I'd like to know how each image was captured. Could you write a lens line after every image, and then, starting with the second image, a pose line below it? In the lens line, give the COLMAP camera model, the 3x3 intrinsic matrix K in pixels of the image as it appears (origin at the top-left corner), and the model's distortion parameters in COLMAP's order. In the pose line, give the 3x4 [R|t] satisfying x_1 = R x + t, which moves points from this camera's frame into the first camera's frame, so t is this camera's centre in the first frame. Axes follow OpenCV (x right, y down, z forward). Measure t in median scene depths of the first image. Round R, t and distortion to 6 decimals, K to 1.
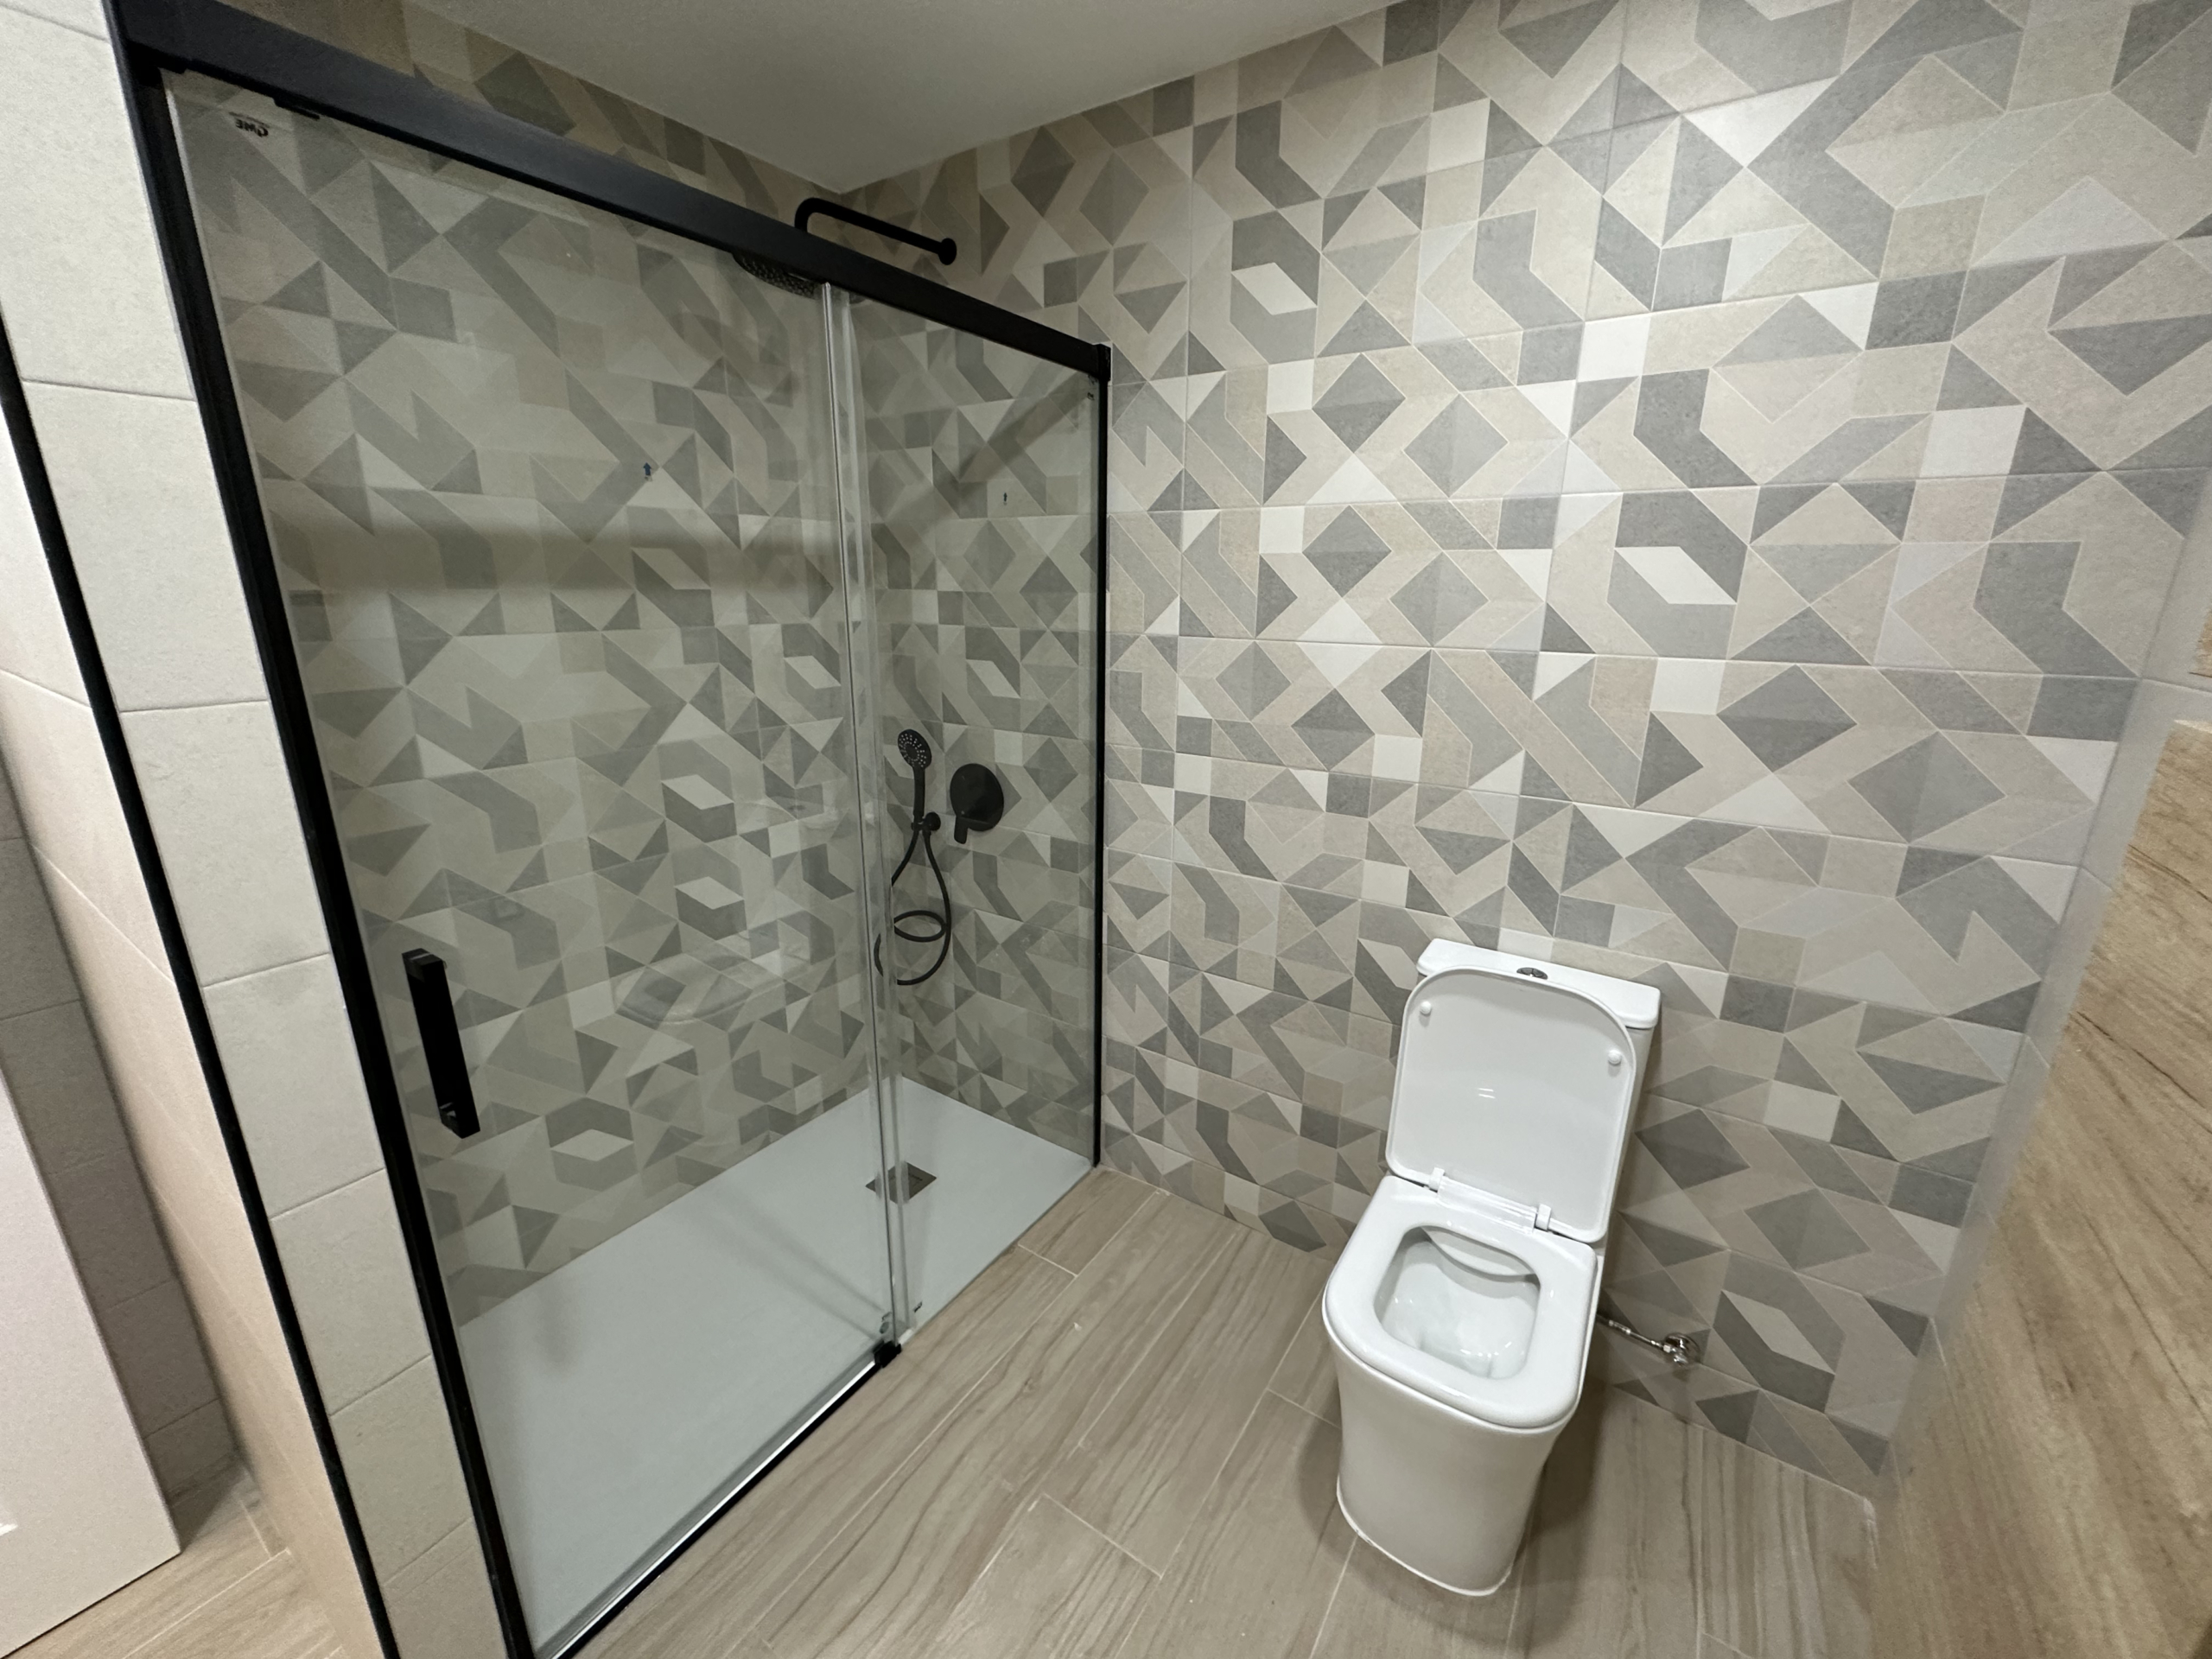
lens RADIAL K [[879.5, 0, 1099.7], [0, 879.5, 824.0], [0, 0, 1]] dist [-0.005406, 0.001546]
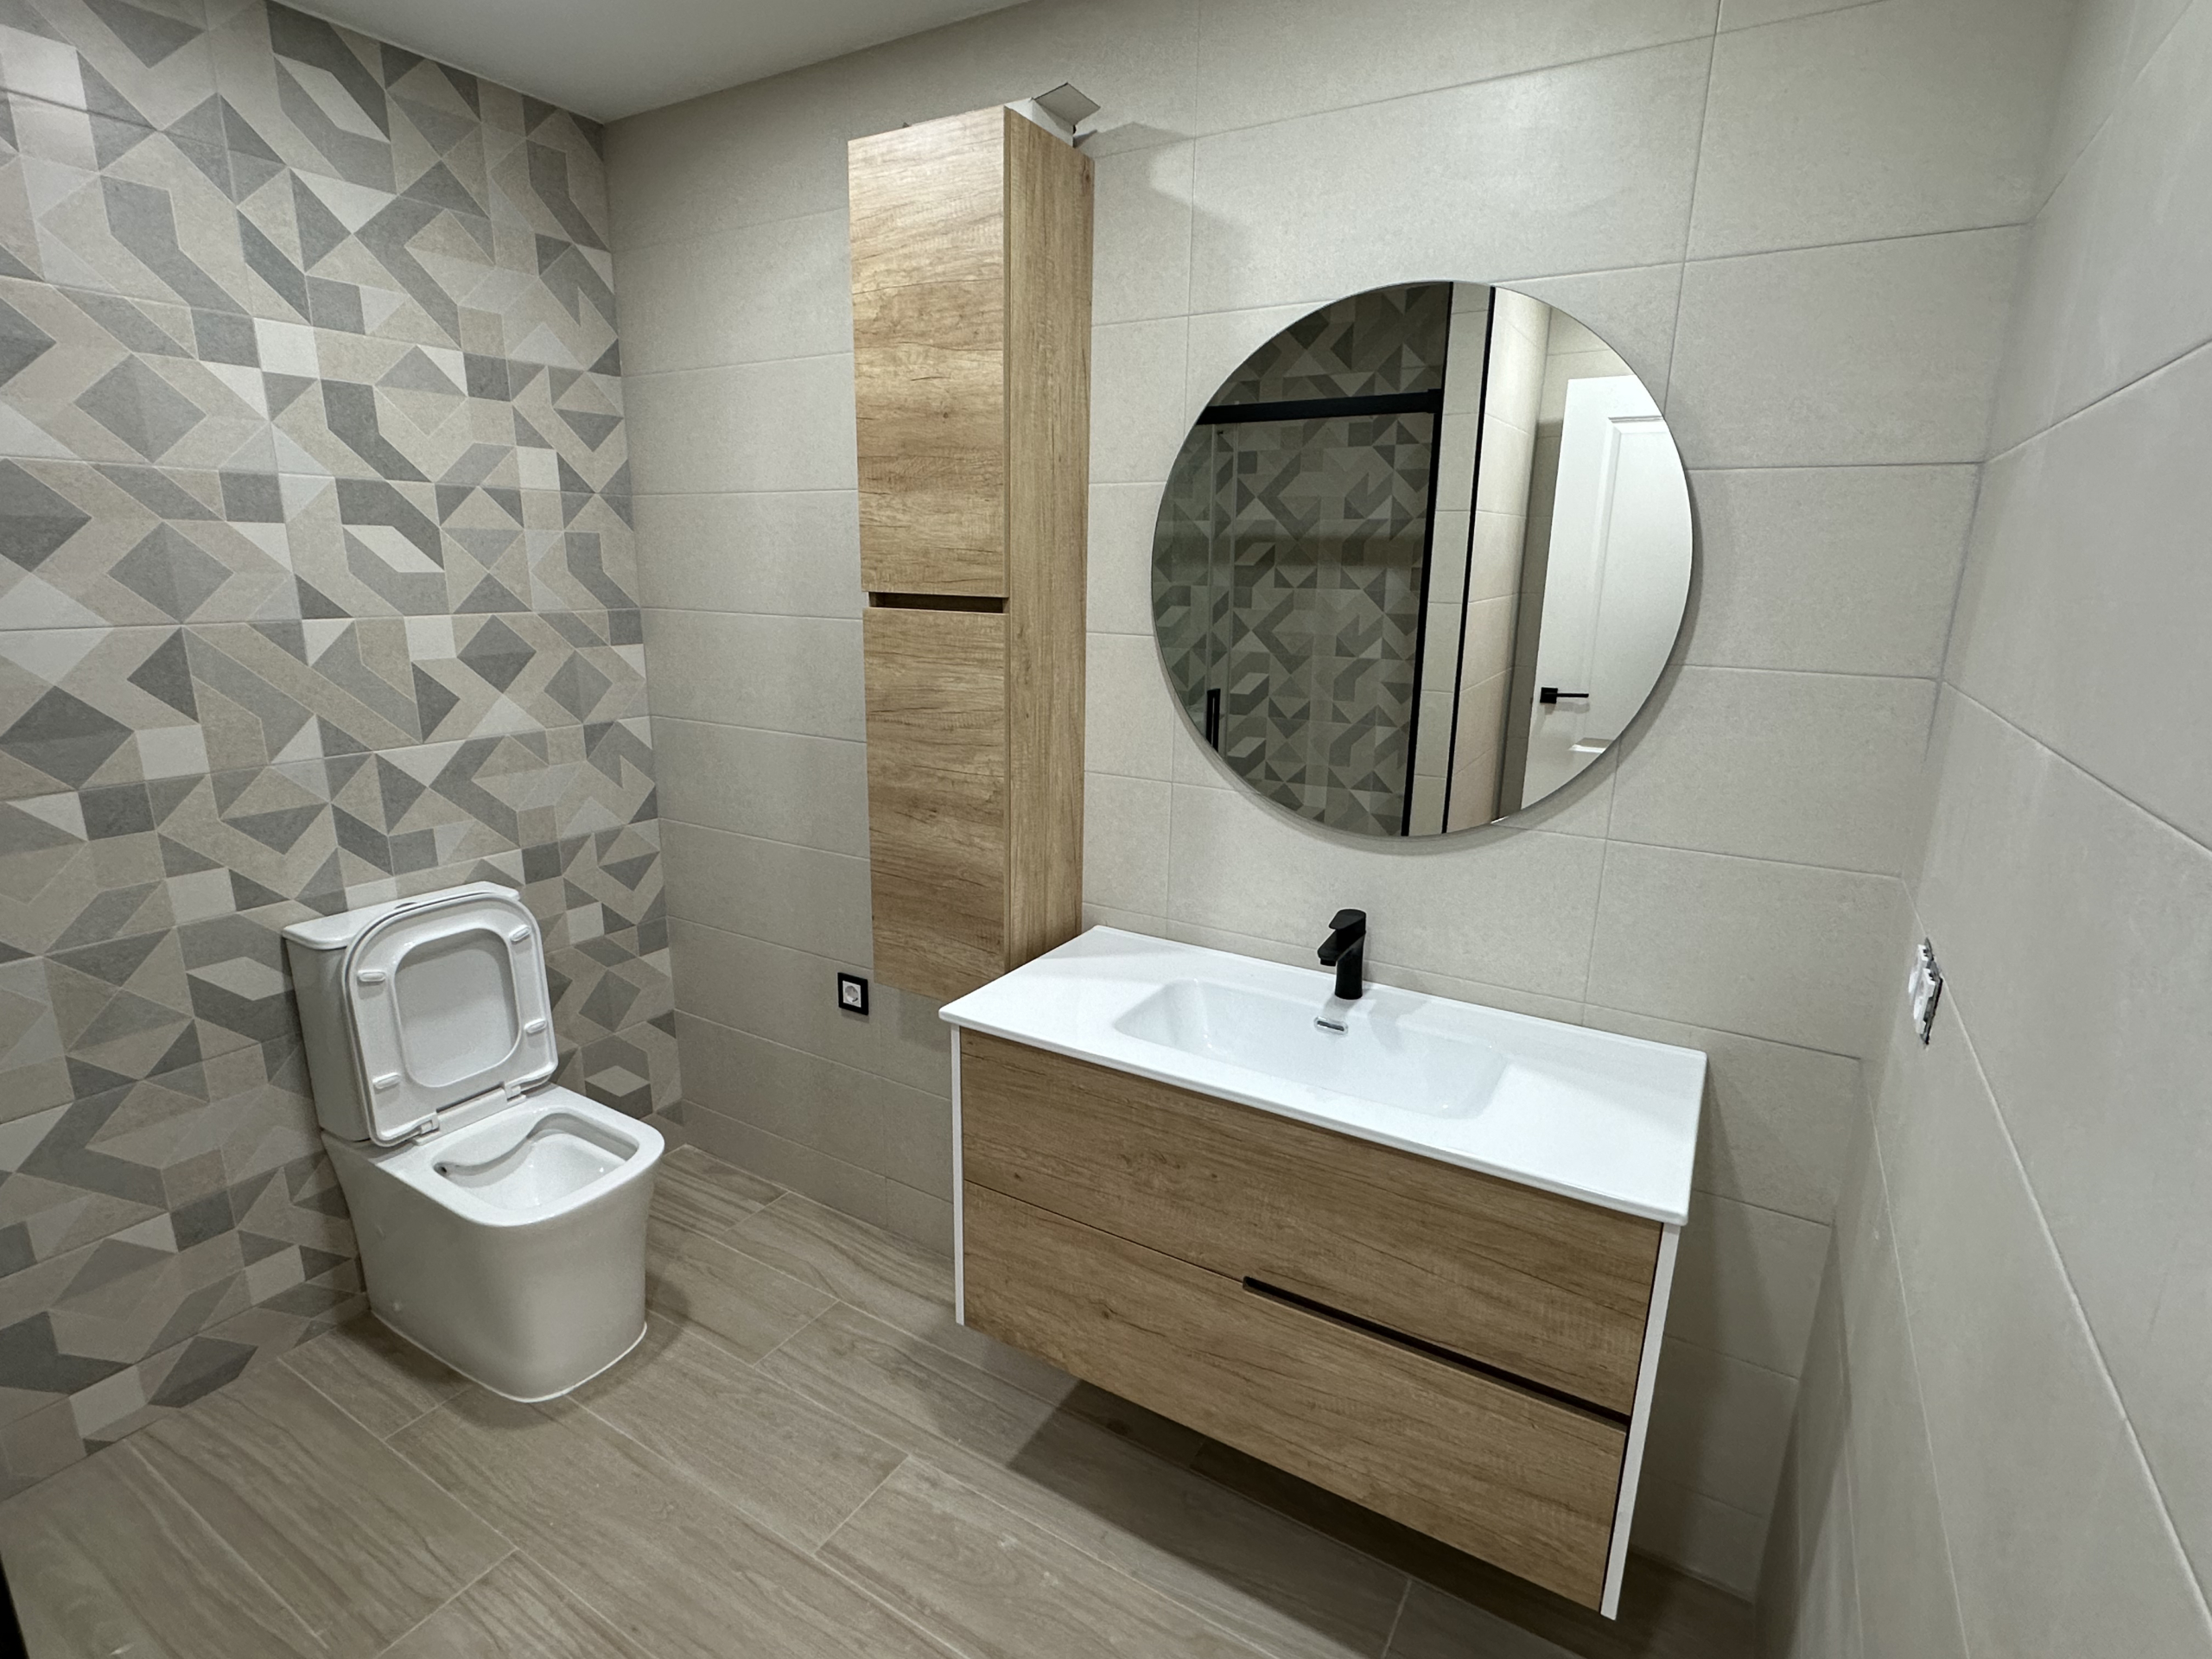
lens RADIAL K [[1086.3, 0, 1102.7], [0, 1086.3, 831.3], [0, 0, 1]] dist [-0.001265, -0.000513]
pose [[-0.054040, -0.246971, 0.967515, -0.902098], [0.254190, 0.933608, 0.252514, -0.044355], [-0.965643, 0.259579, 0.012326, 0.120673]]
